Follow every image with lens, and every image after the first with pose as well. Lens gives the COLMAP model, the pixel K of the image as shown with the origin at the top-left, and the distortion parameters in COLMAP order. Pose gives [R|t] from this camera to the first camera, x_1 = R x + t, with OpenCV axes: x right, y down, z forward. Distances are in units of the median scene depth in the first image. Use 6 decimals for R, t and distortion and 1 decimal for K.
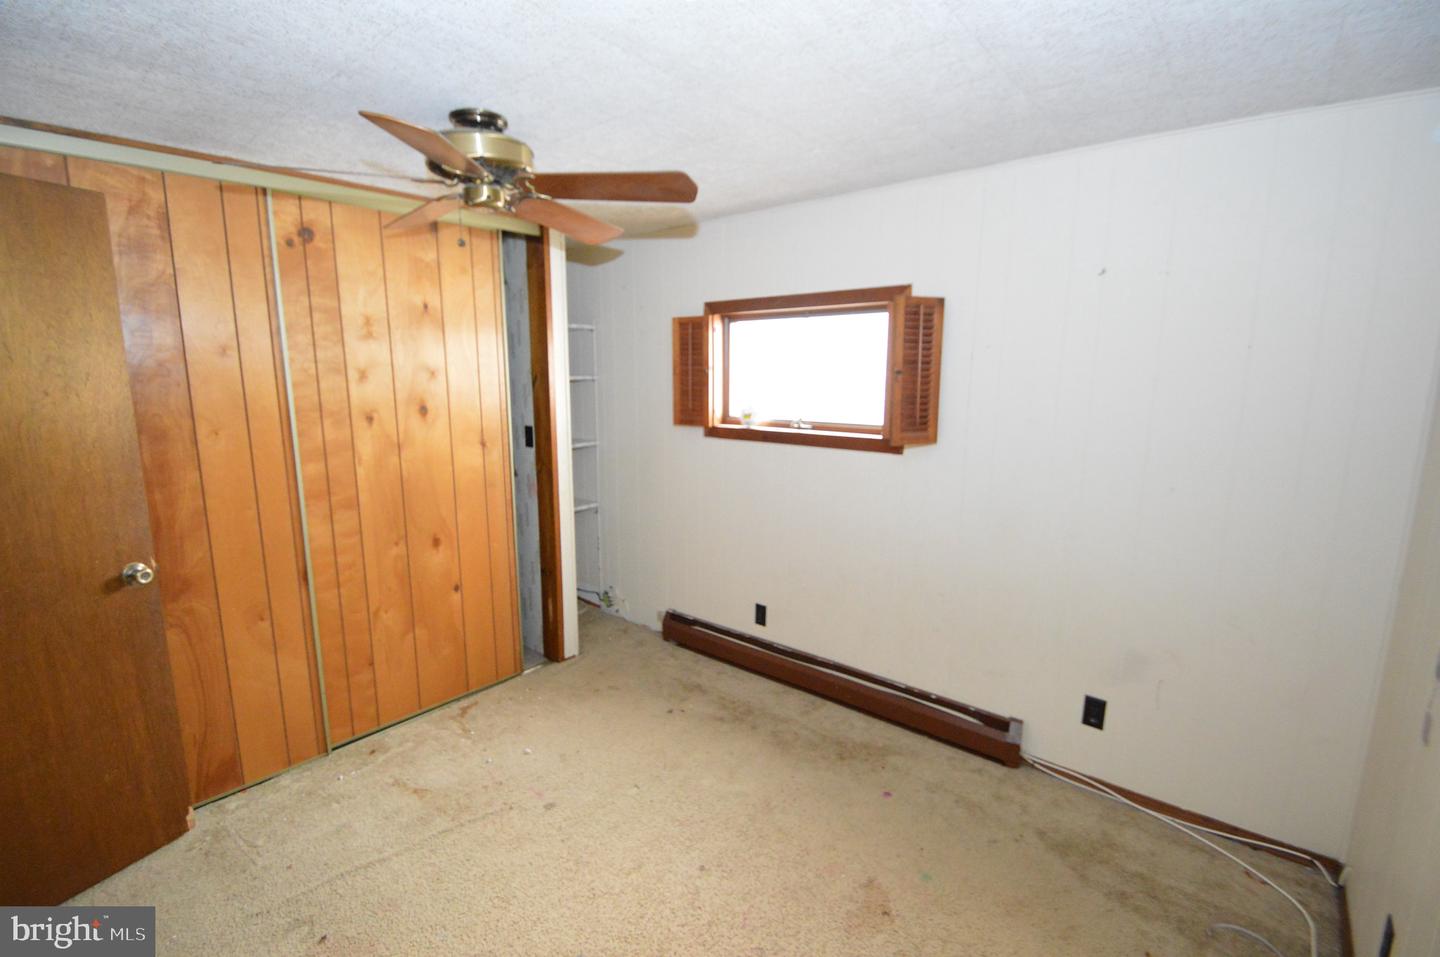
lens RADIAL K [[634.5, 0, 720.2], [0, 634.5, 480.1], [0, 0, 1]] dist [-0.006860, -0.004979]
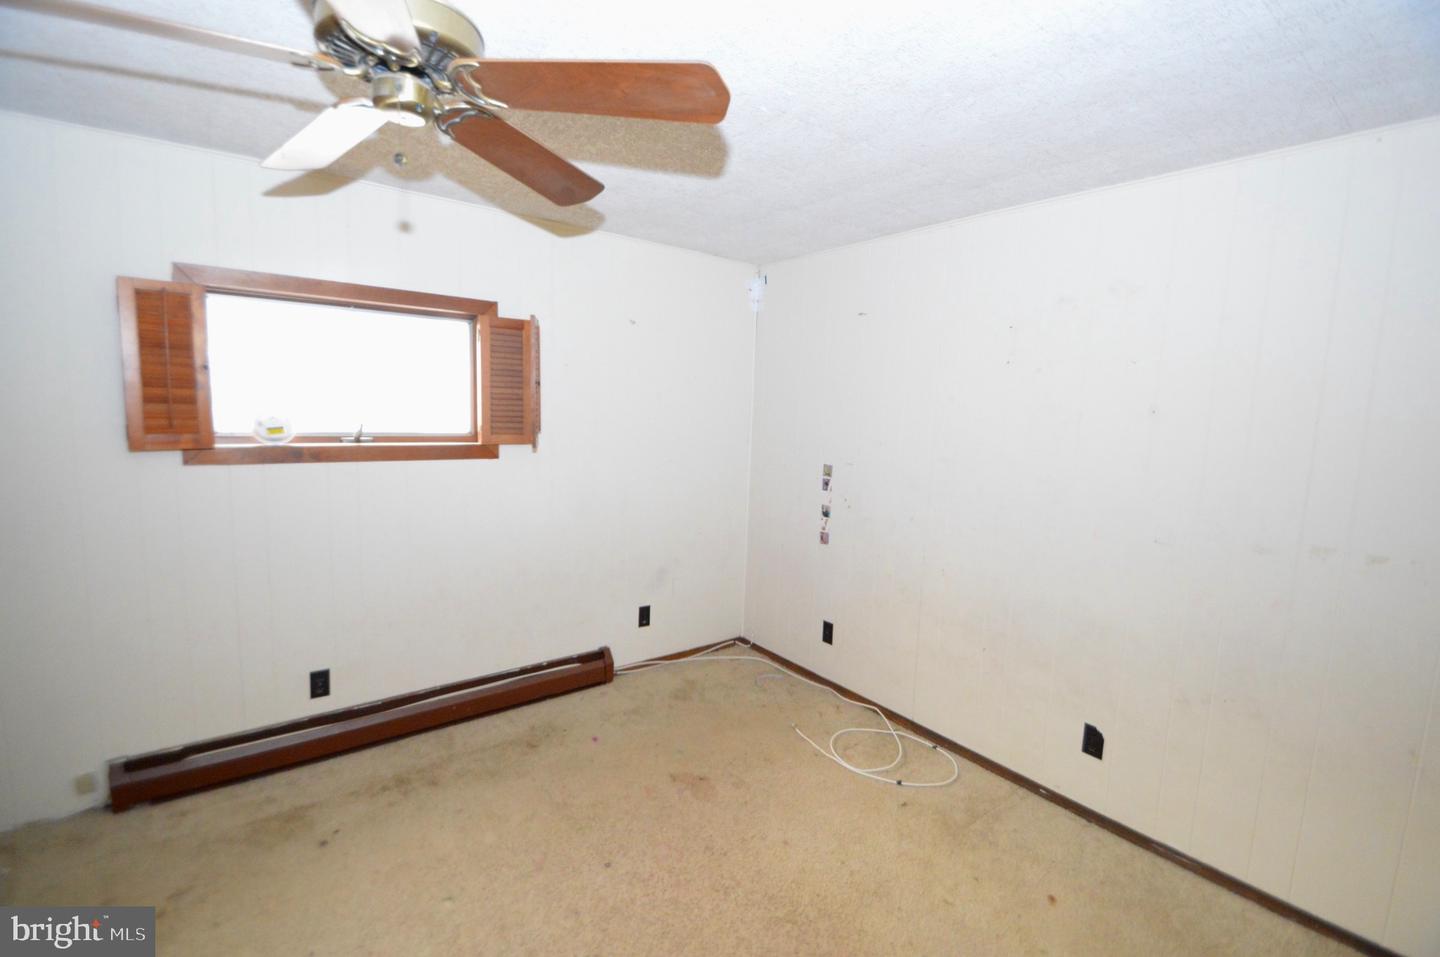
lens RADIAL K [[634.5, 0, 722.3], [0, 634.5, 475.0], [0, 0, 1]] dist [-0.006860, -0.004979]
pose [[0.218035, -0.104921, 0.970285, -0.685912], [0.126953, 0.988806, 0.078396, -0.048432], [-0.967649, 0.106087, 0.228914, 0.392146]]
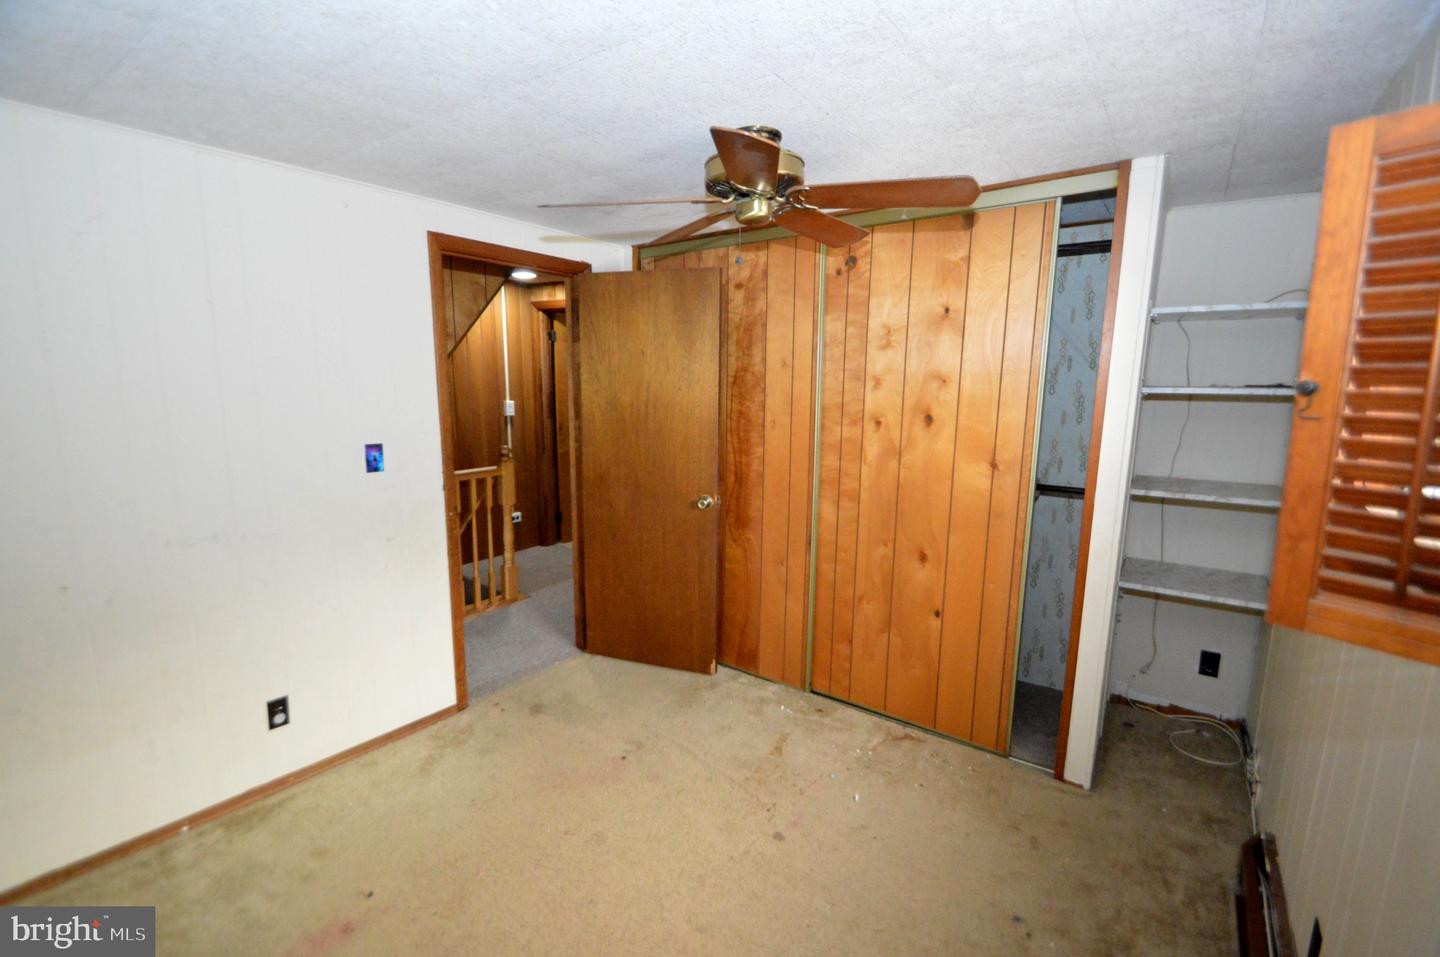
lens RADIAL K [[634.5, 0, 724.5], [0, 634.5, 481.9], [0, 0, 1]] dist [-0.006860, -0.004979]
pose [[0.067378, 0.156372, -0.985397, 0.489325], [-0.176866, 0.973872, 0.142449, -0.102656], [0.981926, 0.164685, 0.093274, 0.638852]]
